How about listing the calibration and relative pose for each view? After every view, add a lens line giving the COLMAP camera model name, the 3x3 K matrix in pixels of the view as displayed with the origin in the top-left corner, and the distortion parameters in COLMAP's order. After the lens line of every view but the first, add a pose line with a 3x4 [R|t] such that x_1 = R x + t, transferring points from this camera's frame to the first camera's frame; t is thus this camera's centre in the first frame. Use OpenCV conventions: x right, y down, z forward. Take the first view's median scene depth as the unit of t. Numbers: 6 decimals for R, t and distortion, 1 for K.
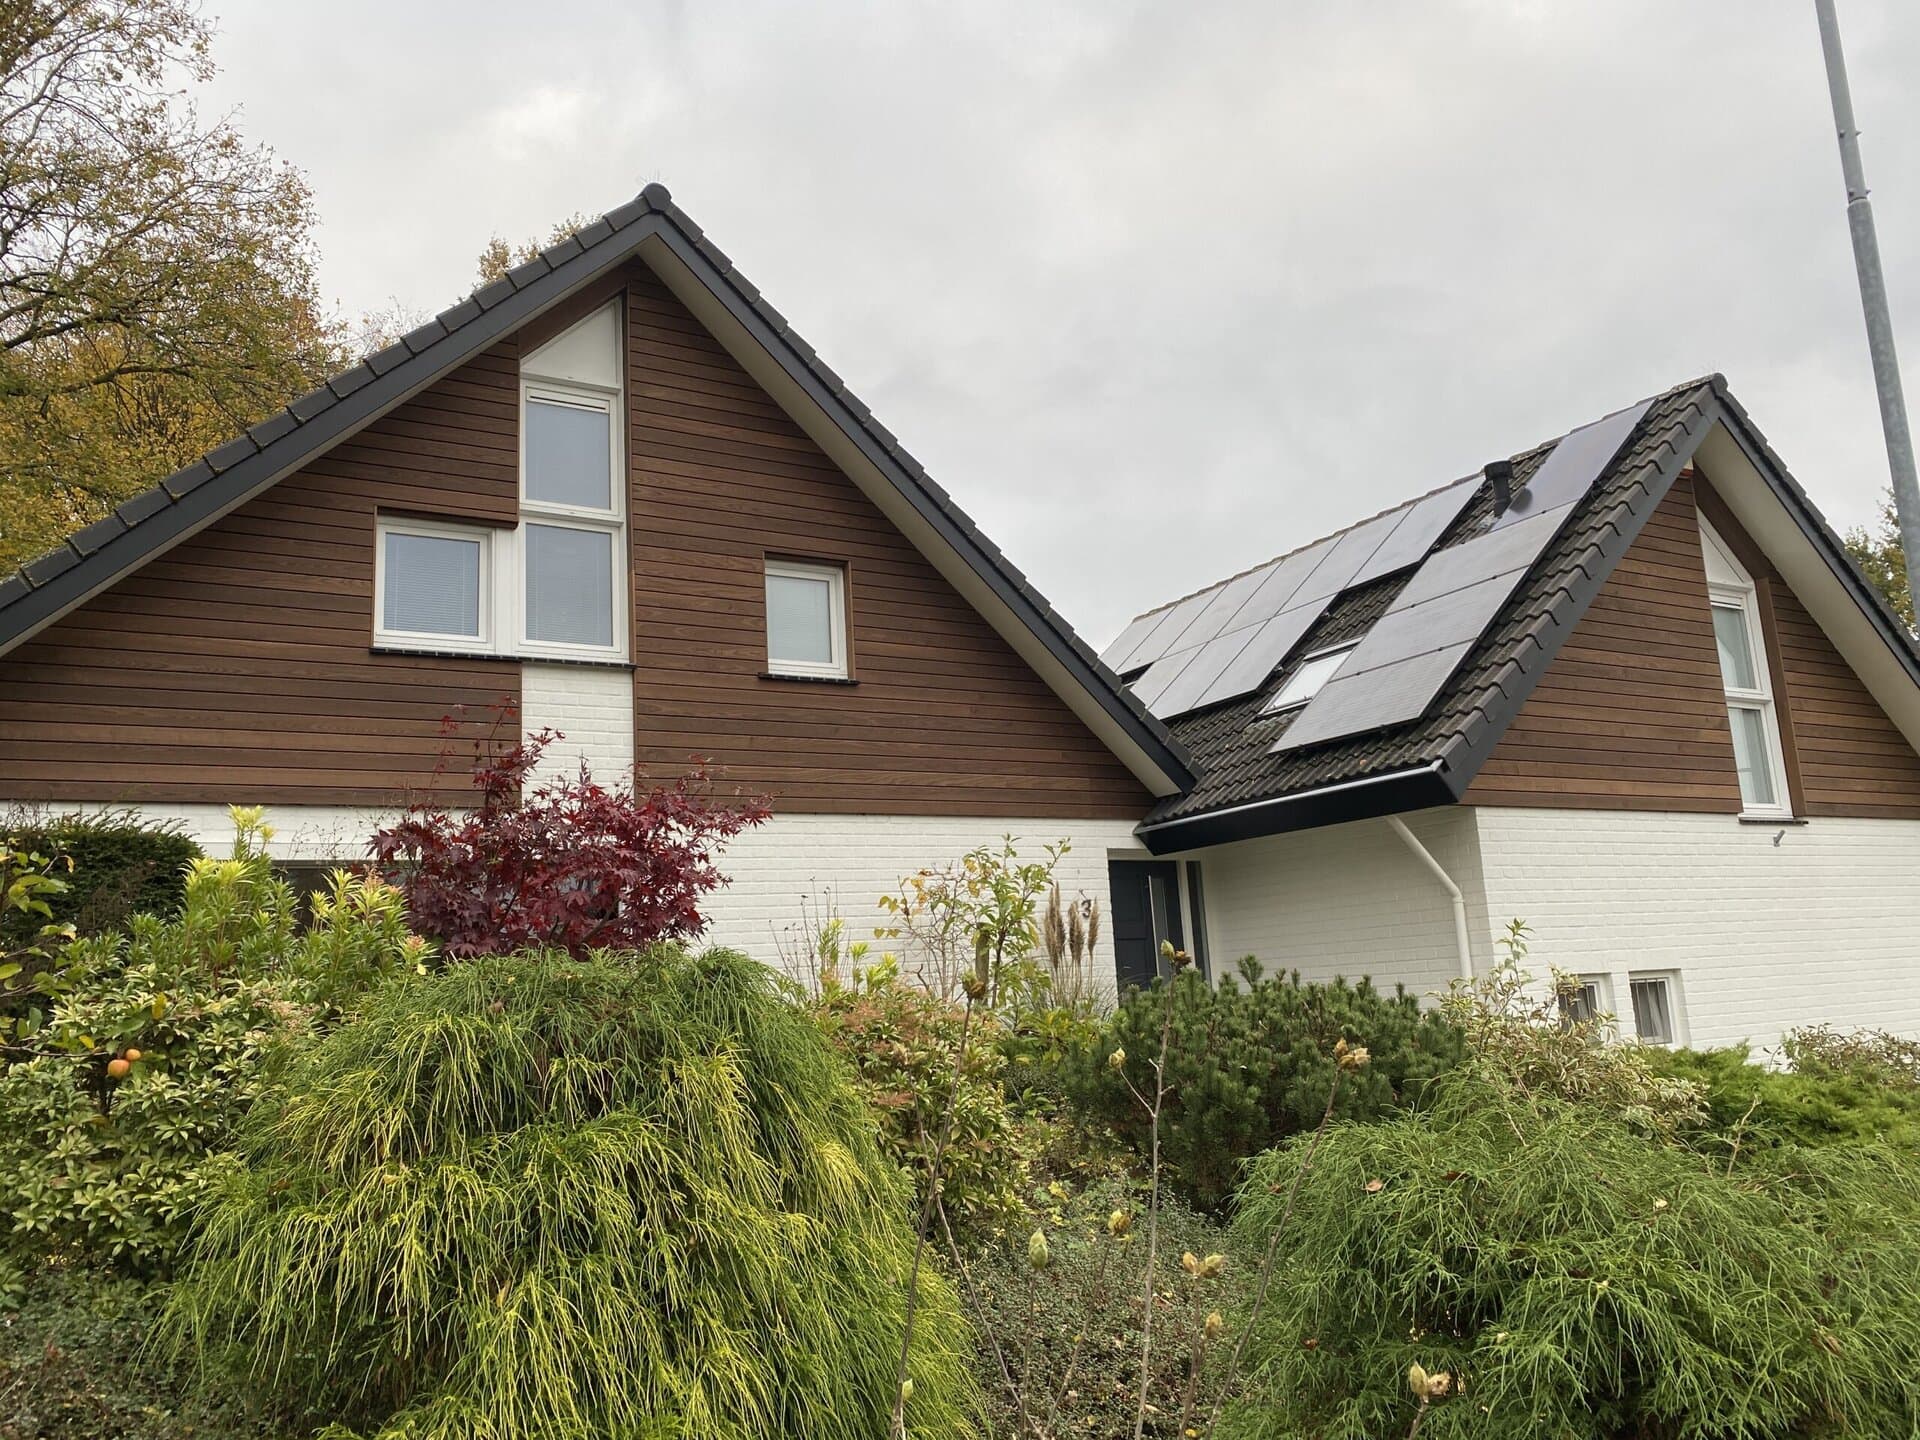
lens RADIAL K [[1458.5, 0, 960.0], [0, 1458.5, 720.0], [0, 0, 1]] dist [0.081290, -0.115245]
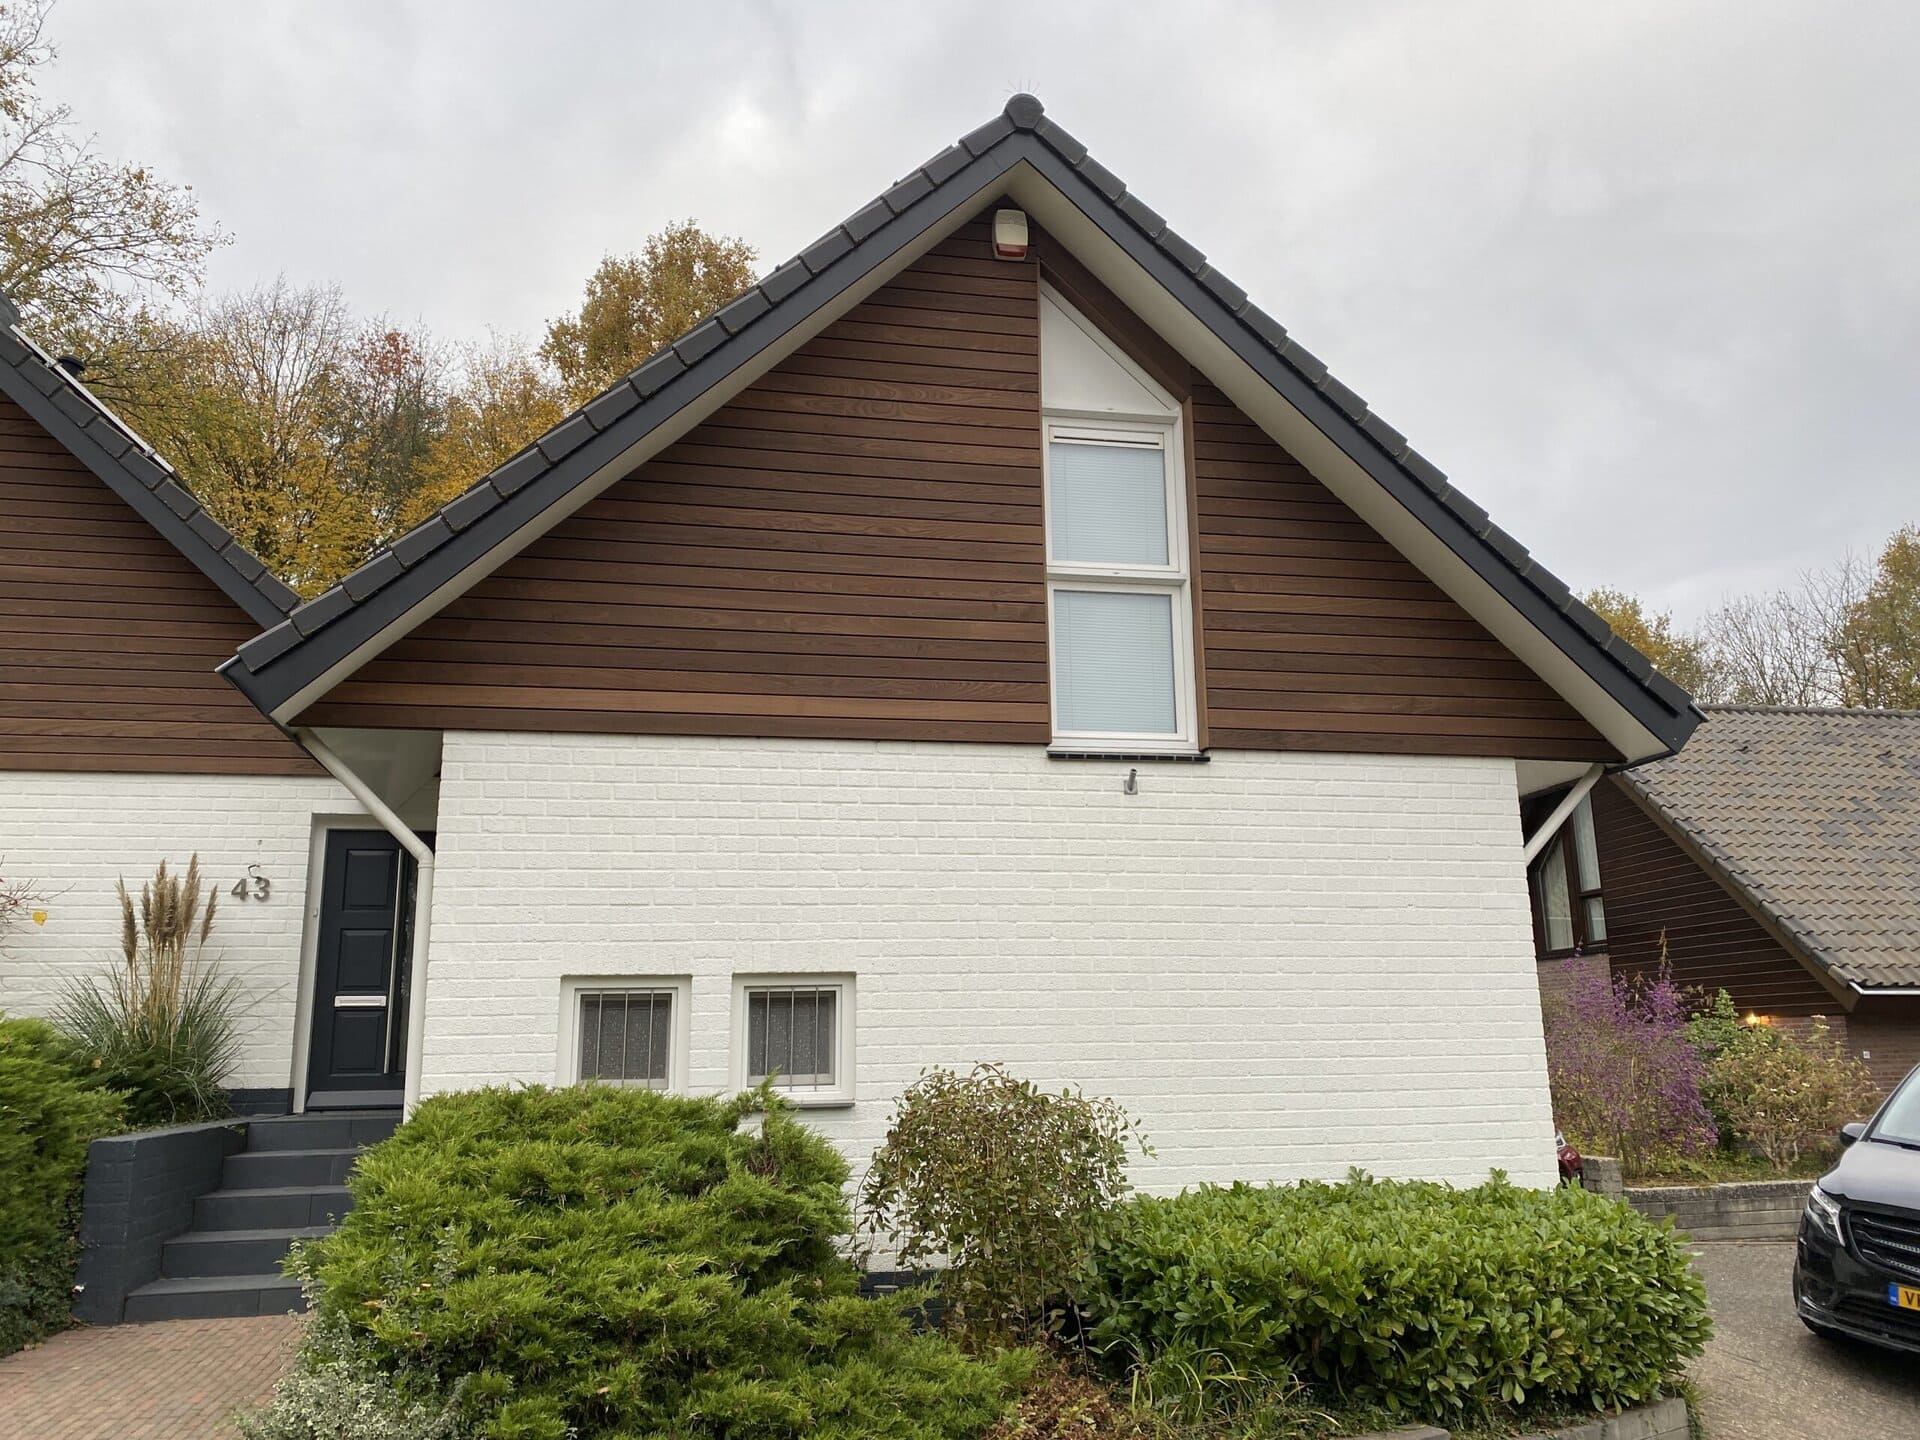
lens RADIAL K [[1458.5, 0, 960.0], [0, 1458.5, 720.0], [0, 0, 1]] dist [0.081290, -0.115245]
pose [[0.943127, -0.033294, -0.330761, 0.755136], [0.026483, 0.999335, -0.025078, 0.072216], [0.331376, 0.014892, 0.943381, 0.389645]]
